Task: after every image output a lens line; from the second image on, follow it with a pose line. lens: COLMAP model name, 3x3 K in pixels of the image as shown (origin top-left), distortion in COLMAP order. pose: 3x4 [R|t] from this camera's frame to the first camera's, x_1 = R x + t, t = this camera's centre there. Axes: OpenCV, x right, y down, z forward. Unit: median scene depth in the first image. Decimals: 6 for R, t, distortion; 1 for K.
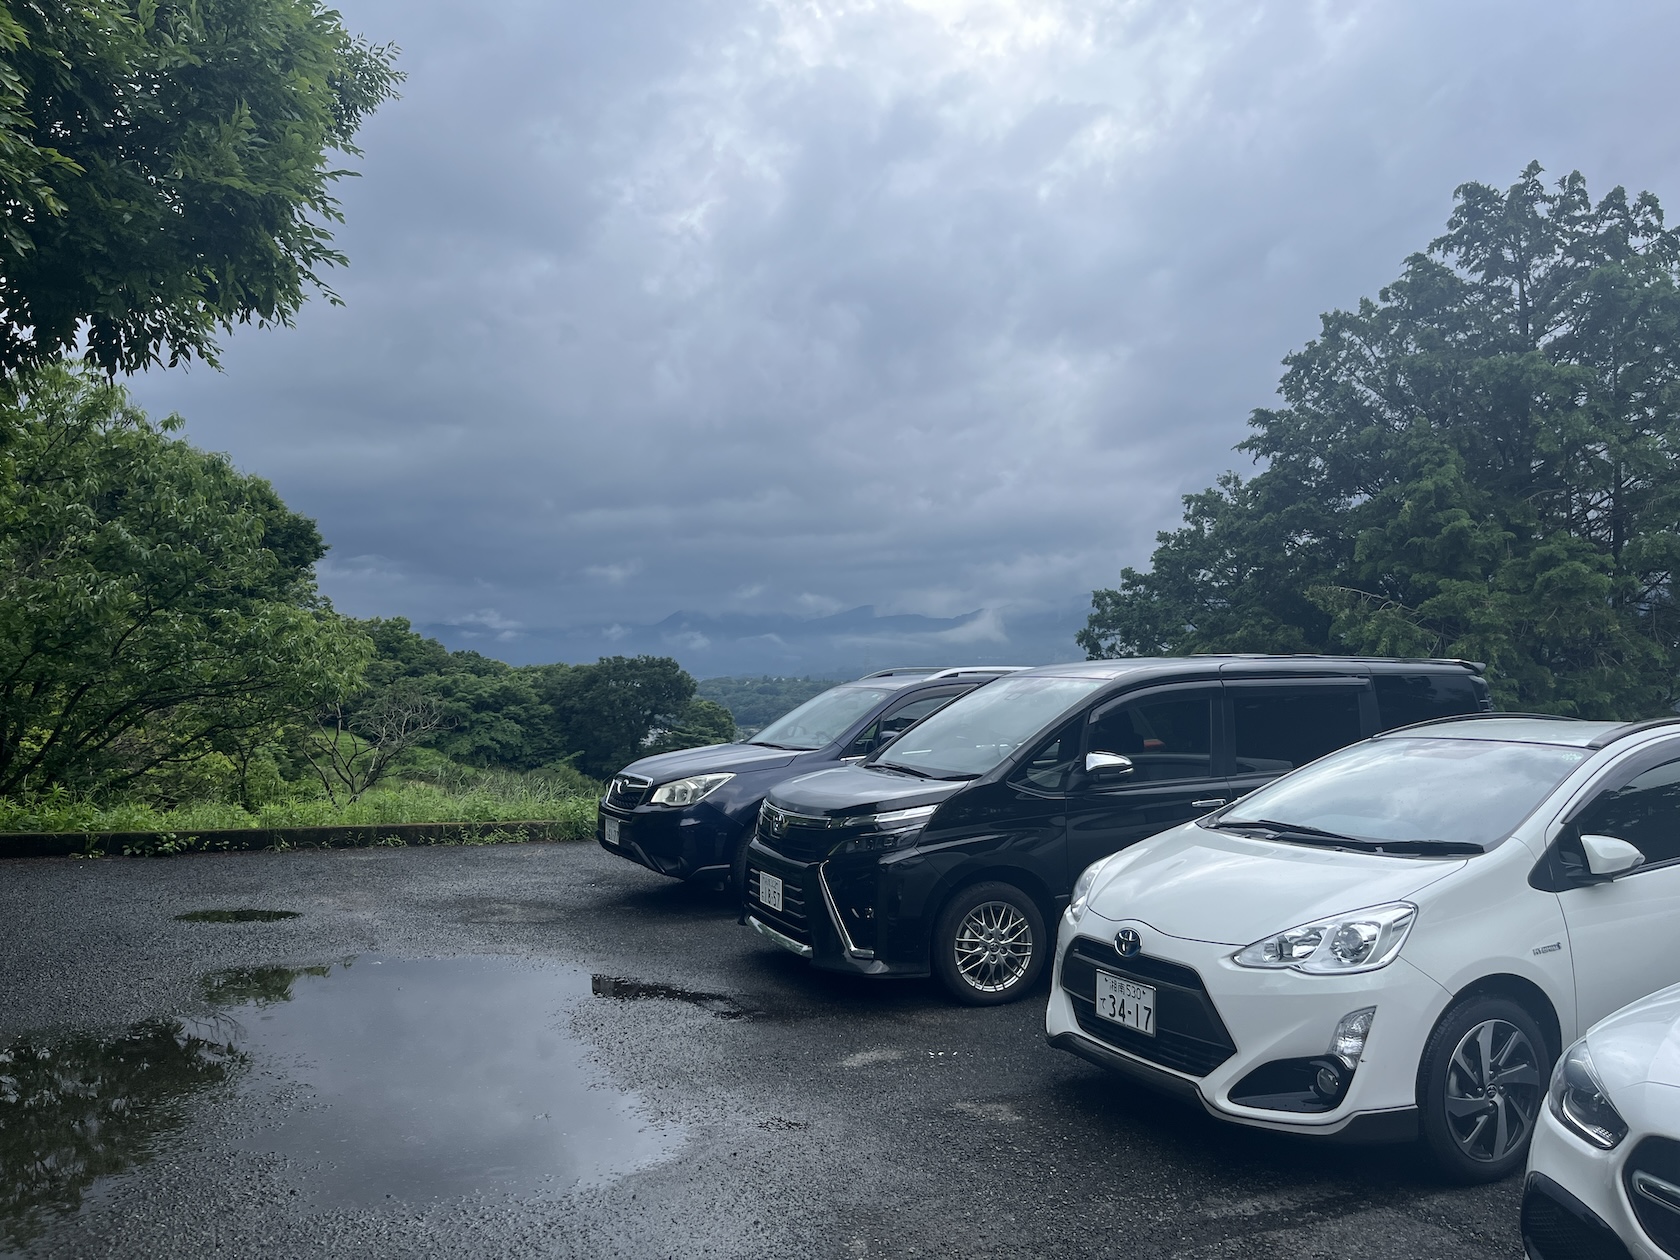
lens RADIAL K [[1273.6, 0, 853.2], [0, 1273.6, 627.4], [0, 0, 1]] dist [0.065071, -0.094044]
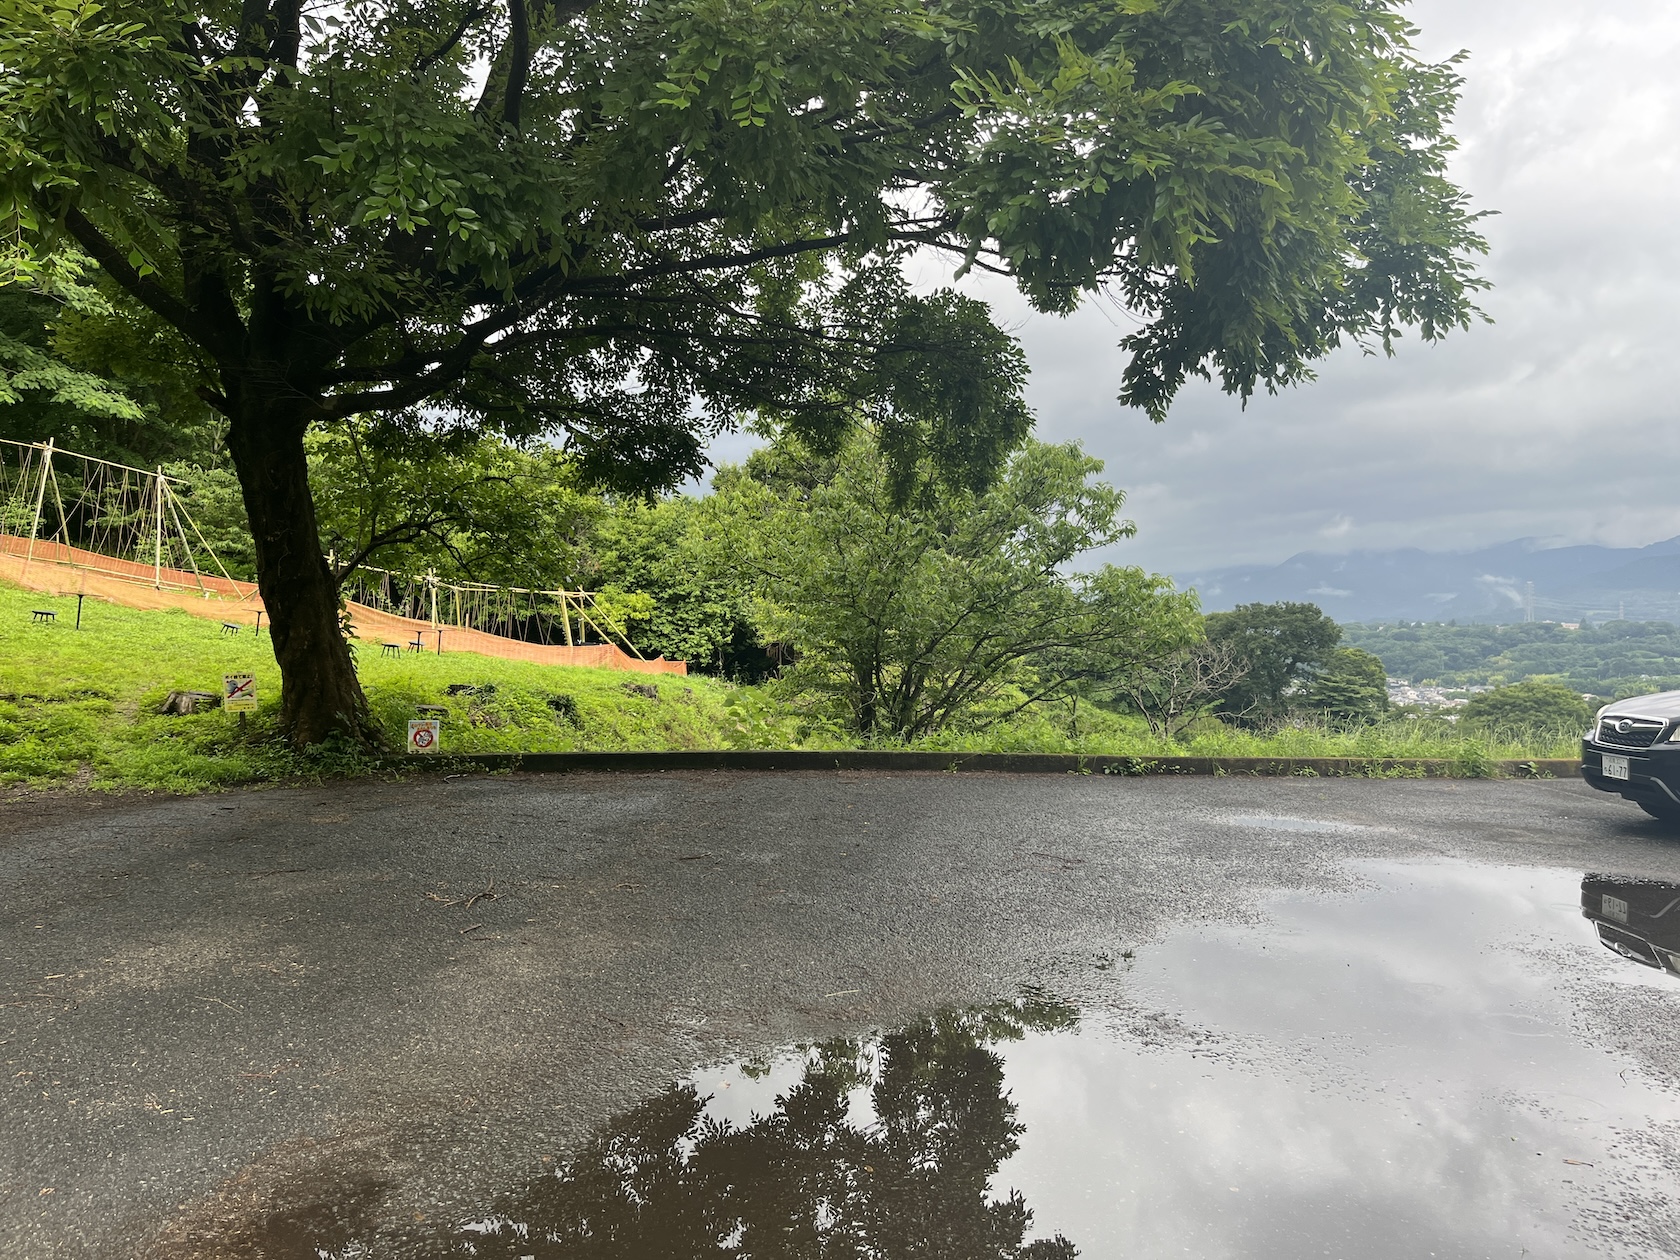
lens RADIAL K [[1273.6, 0, 853.2], [0, 1273.6, 627.4], [0, 0, 1]] dist [0.065071, -0.094044]
pose [[0.890852, -0.016460, -0.453995, -0.163572], [0.034673, 0.998892, 0.031822, -0.009529], [0.452968, -0.044091, 0.890436, -0.156264]]
